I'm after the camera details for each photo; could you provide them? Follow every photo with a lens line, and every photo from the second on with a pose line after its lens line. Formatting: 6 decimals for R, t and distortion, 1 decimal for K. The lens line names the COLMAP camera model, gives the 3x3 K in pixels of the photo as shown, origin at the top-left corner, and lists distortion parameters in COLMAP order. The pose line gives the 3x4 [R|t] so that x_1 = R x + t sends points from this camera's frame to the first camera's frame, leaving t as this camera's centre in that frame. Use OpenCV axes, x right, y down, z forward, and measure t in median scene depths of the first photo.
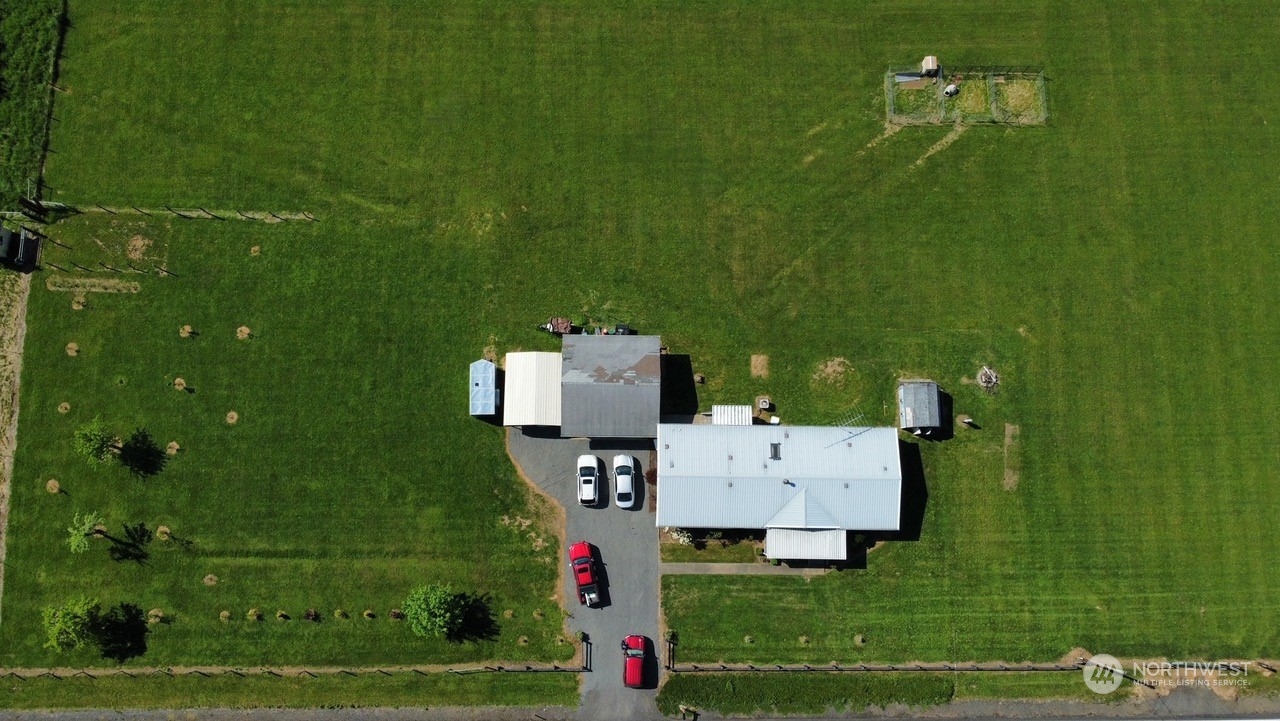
lens RADIAL K [[975.1, 0, 640.0], [0, 975.1, 360.5], [0, 0, 1]] dist [0.000163, -0.006492]
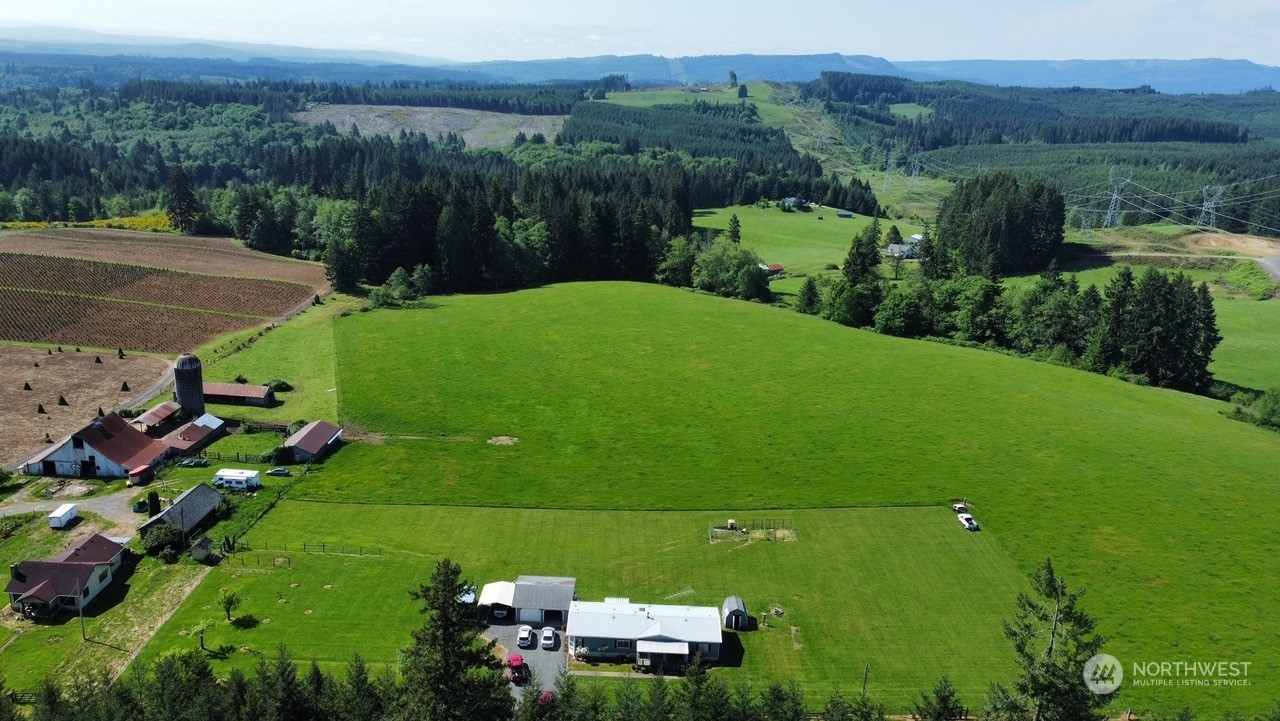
lens RADIAL K [[975.1, 0, 640.0], [0, 975.1, 360.5], [0, 0, 1]] dist [0.000163, -0.006492]
pose [[0.999924, 0.008951, 0.008459, 0.114331], [0.004125, 0.403752, -0.914859, 1.380676], [-0.011604, 0.914825, 0.403684, -0.040411]]
